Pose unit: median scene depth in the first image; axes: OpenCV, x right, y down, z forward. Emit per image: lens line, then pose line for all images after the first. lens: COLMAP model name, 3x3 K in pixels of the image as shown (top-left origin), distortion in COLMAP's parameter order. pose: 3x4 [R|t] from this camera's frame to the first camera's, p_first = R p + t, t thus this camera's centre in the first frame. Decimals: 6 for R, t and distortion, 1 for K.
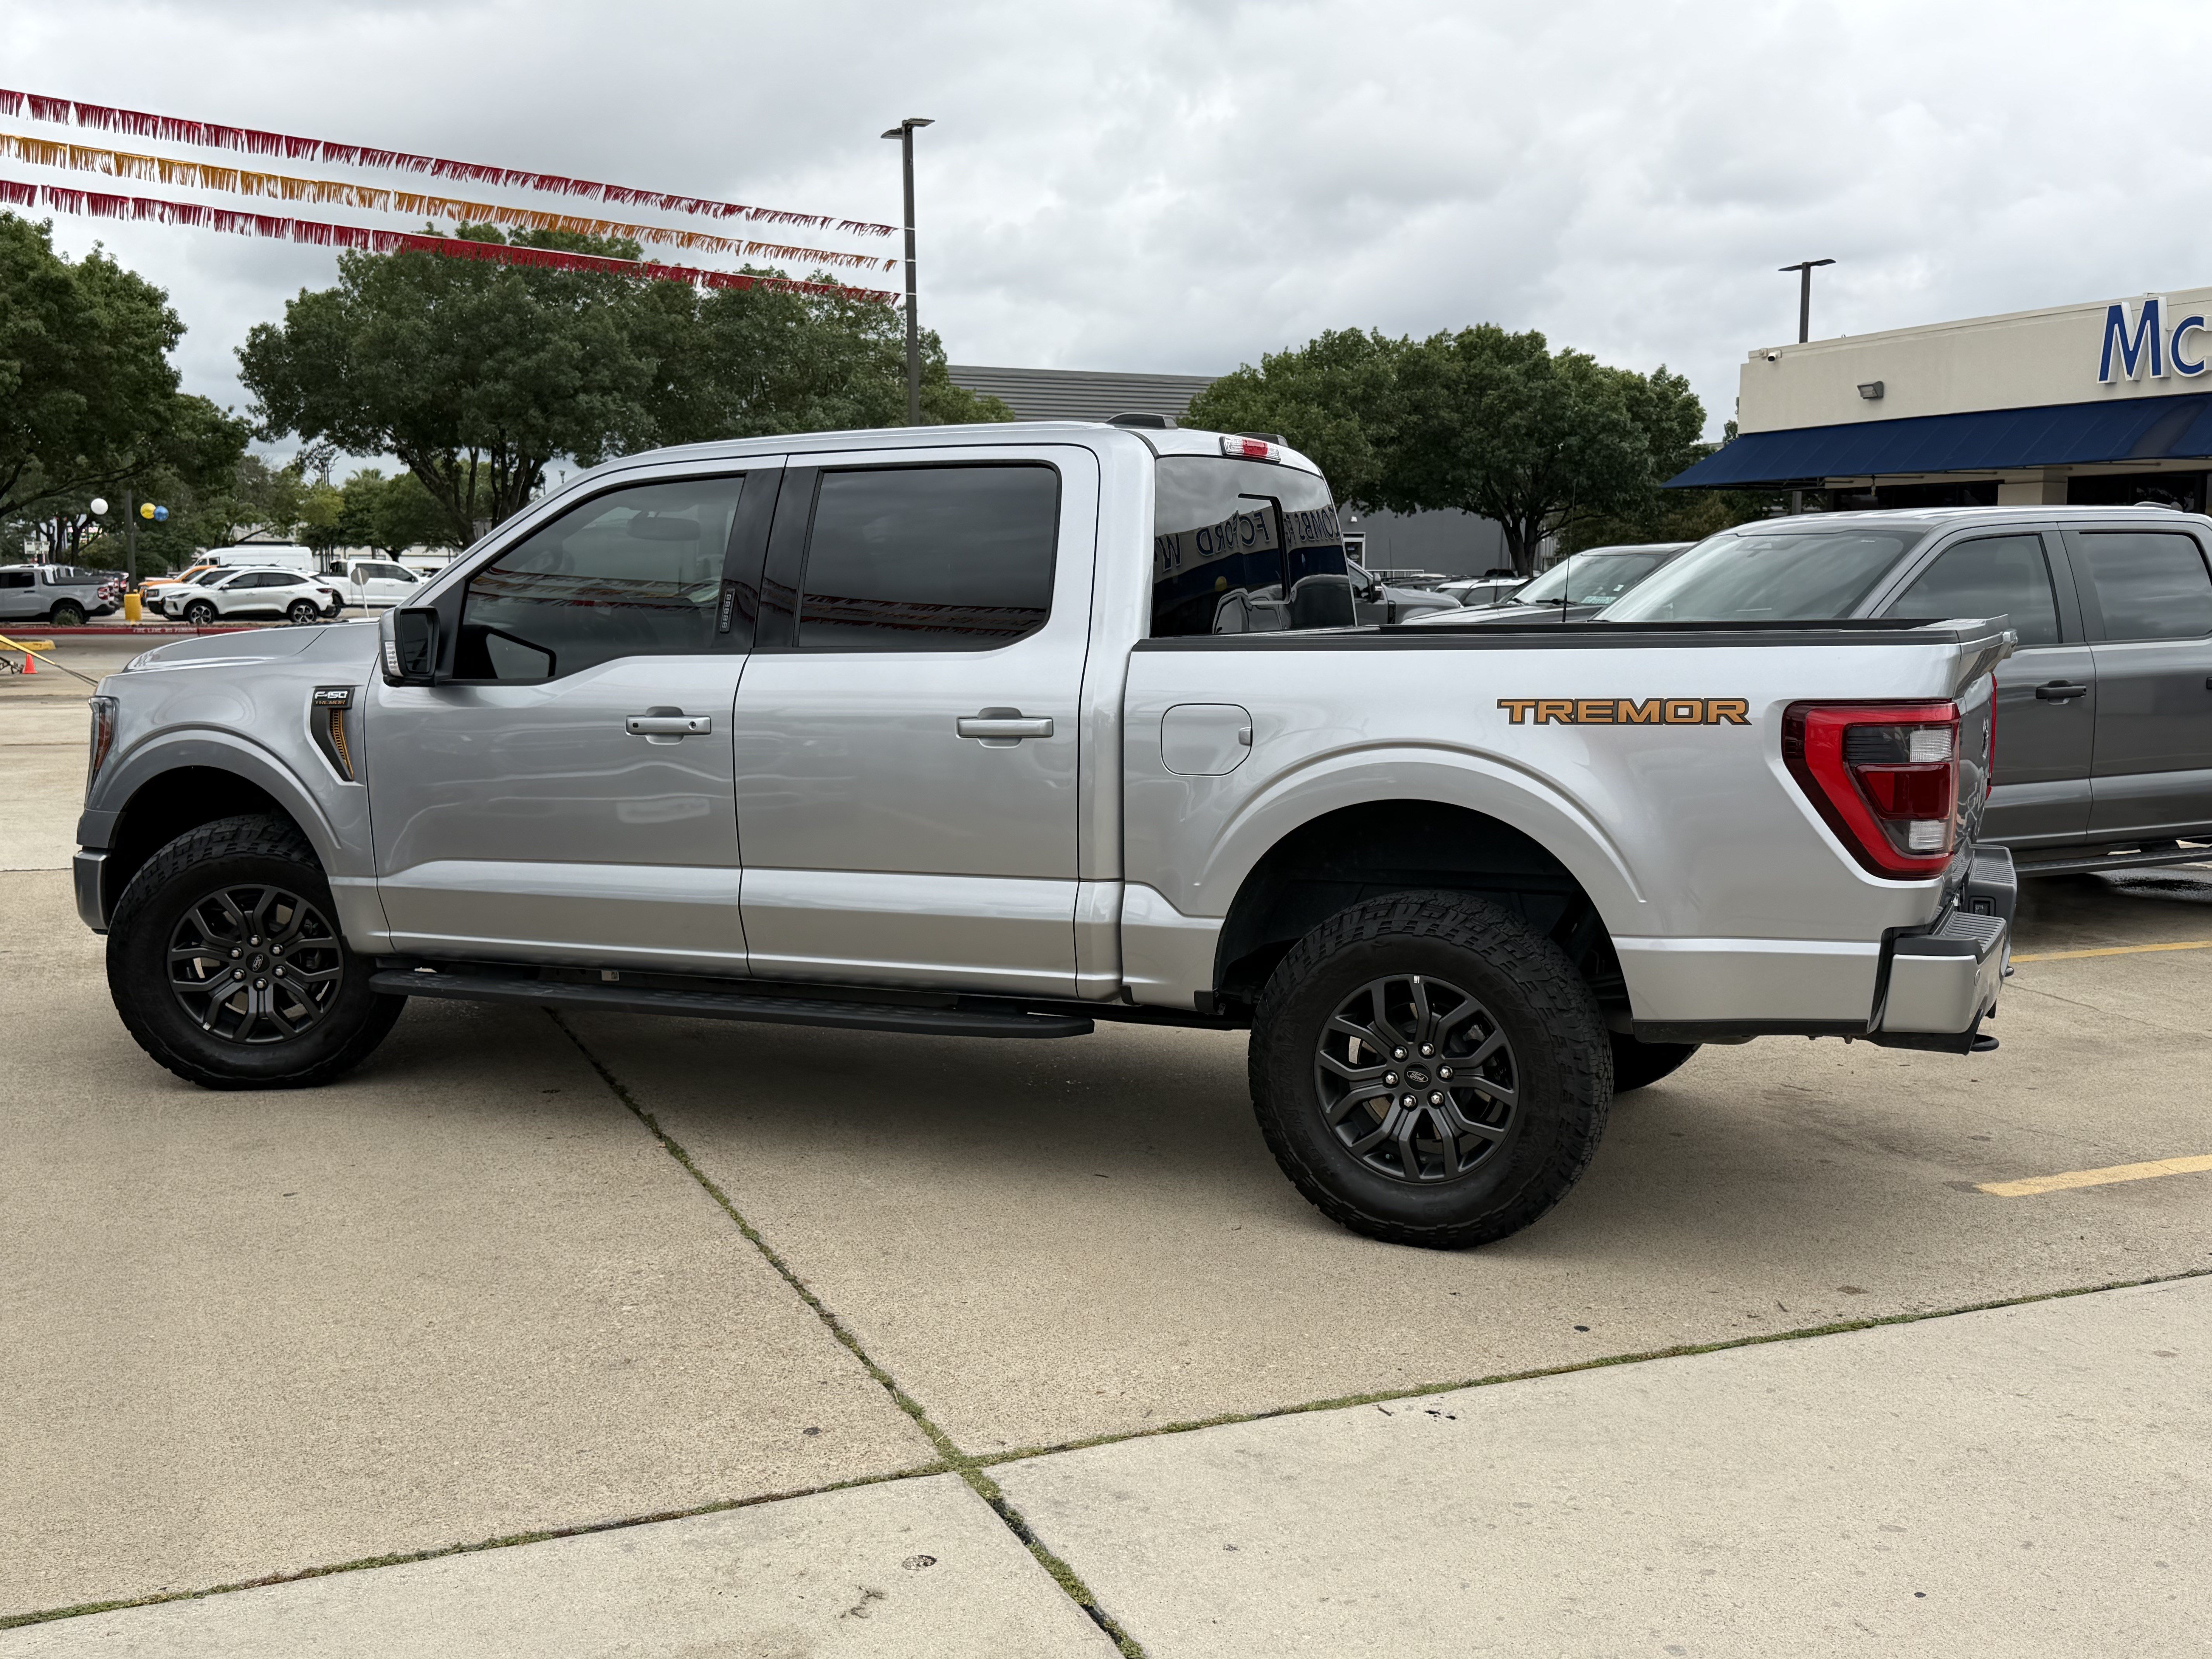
lens RADIAL K [[2247.1, 0, 1112.6], [0, 2247.1, 822.5], [0, 0, 1]] dist [0.089541, 0.000000]
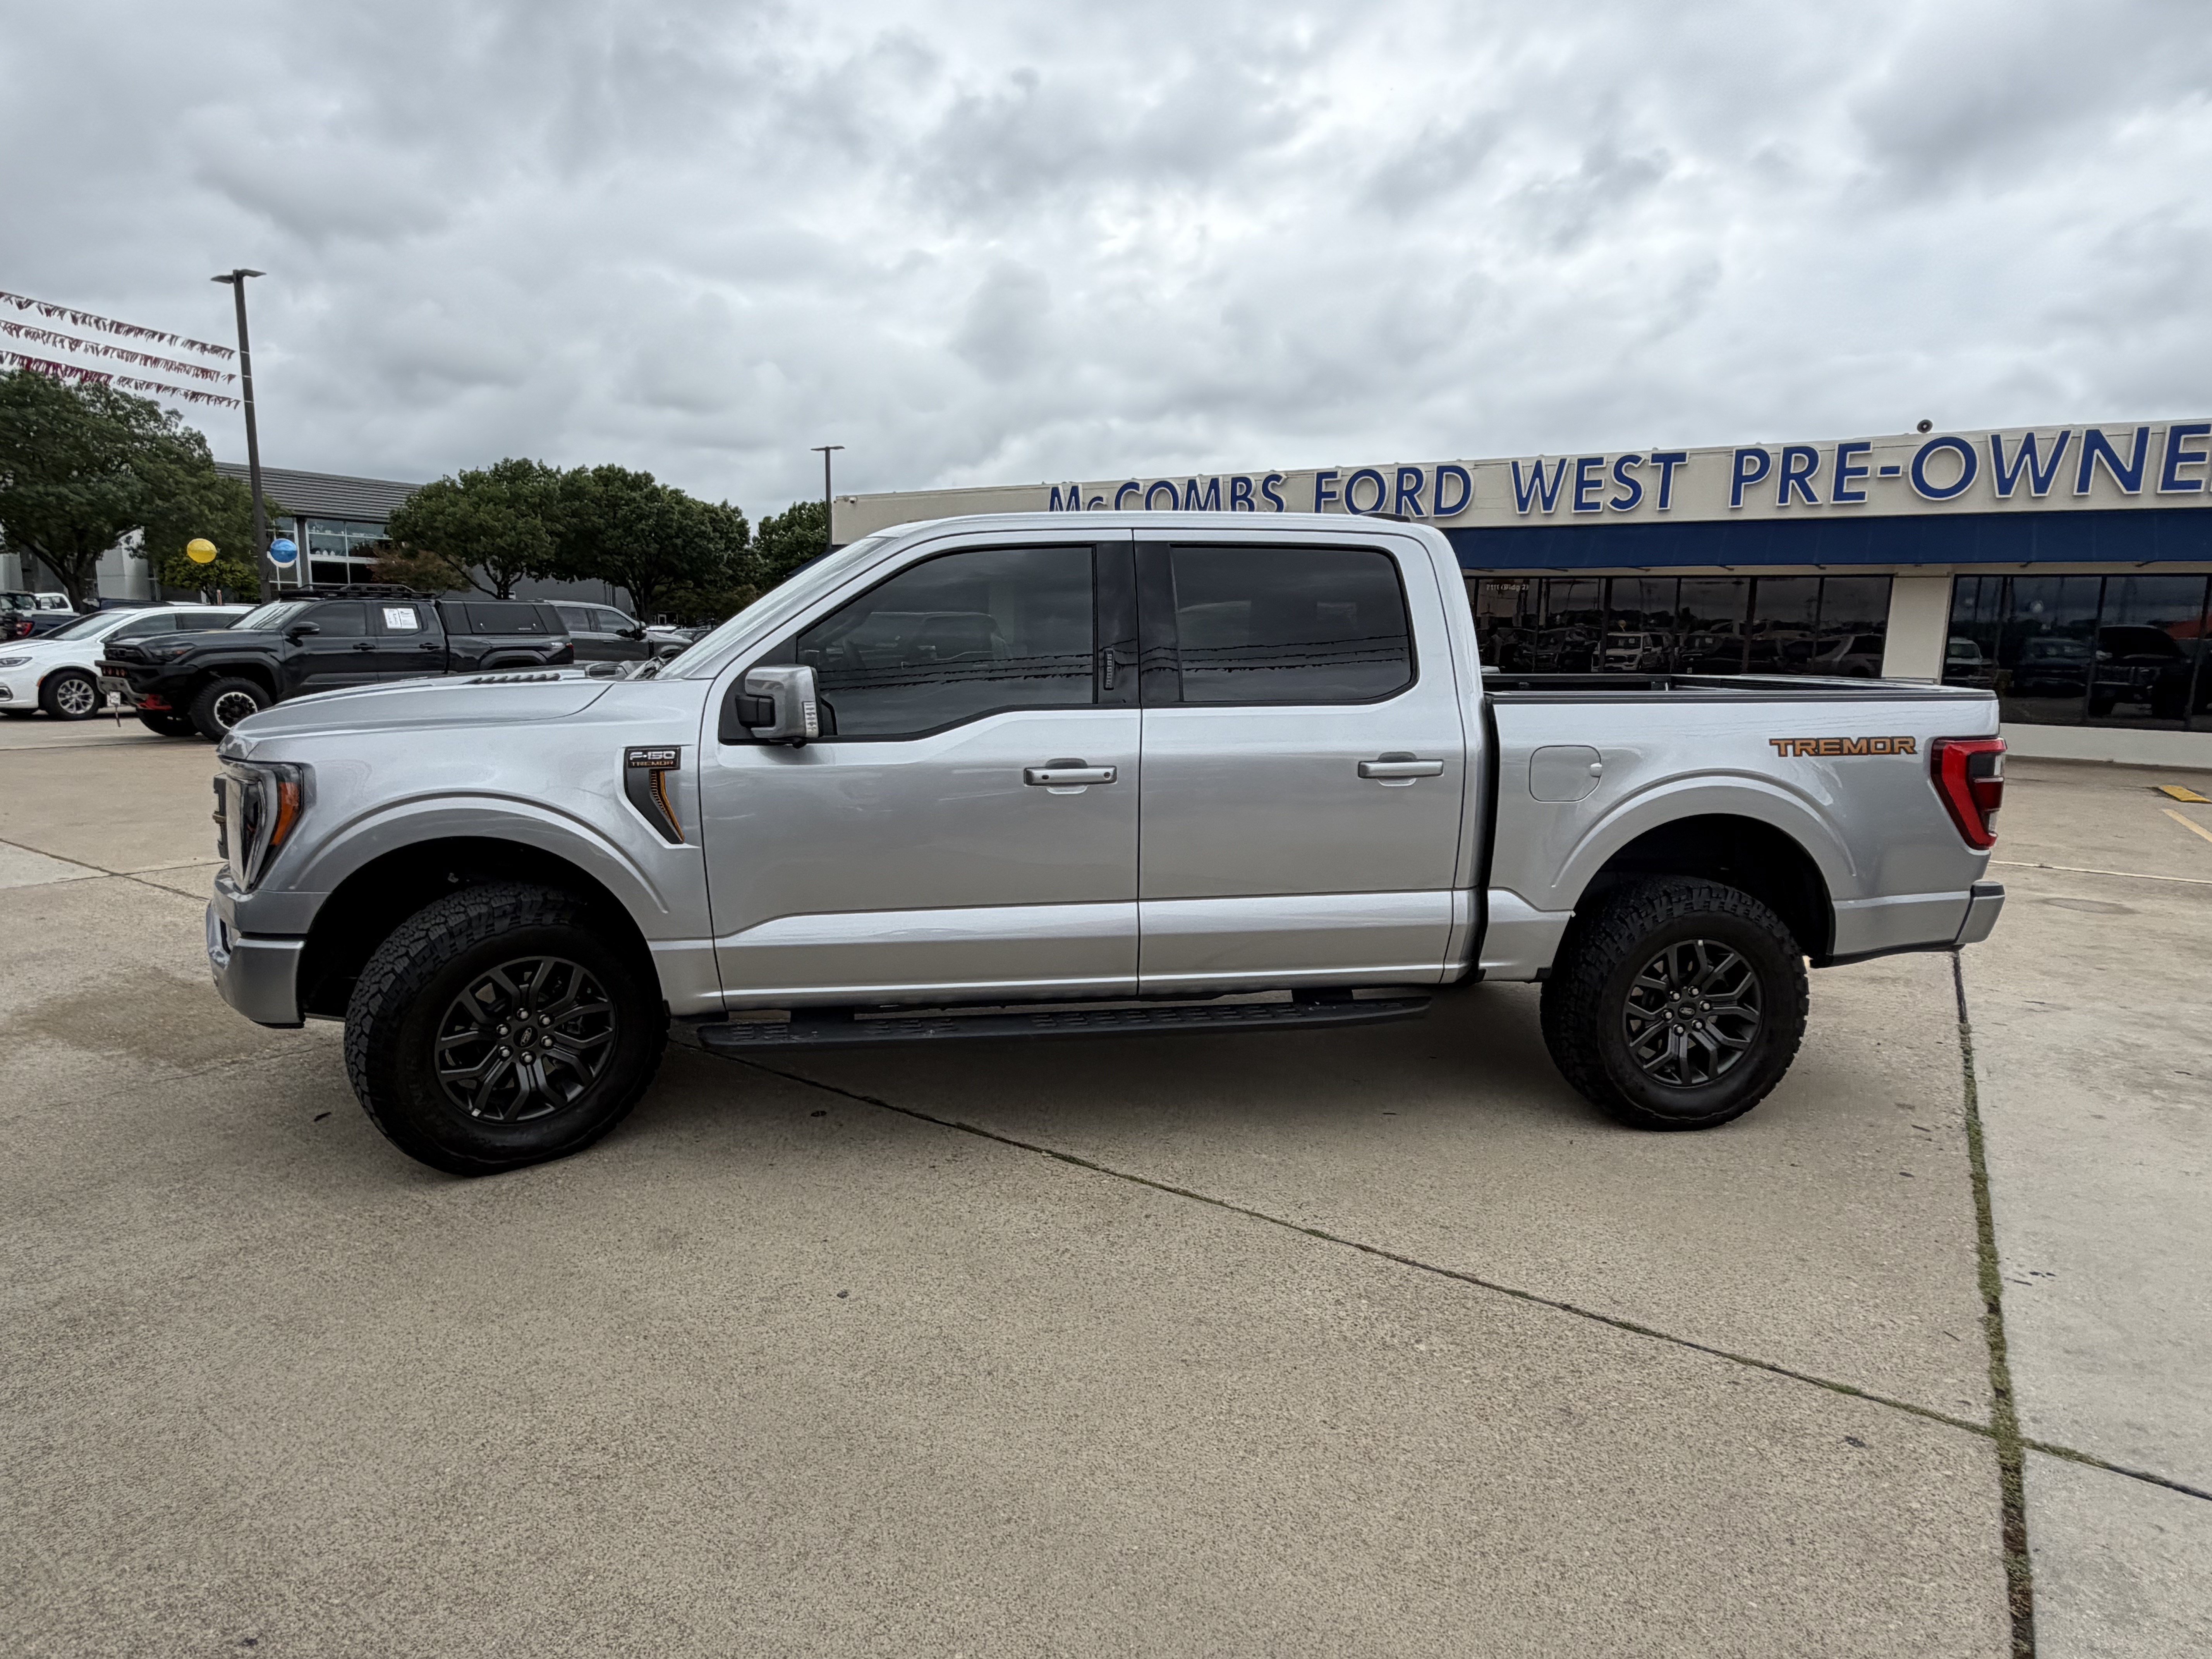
lens RADIAL K [[1274.3, 0, 1098.8], [0, 1274.3, 835.2], [0, 0, 1]] dist [-0.002318, 0.002895]
pose [[0.835795, -0.069897, 0.544574, -0.098460], [0.039704, 0.996961, 0.067024, -0.010444], [-0.547604, -0.034397, 0.836030, 0.091163]]
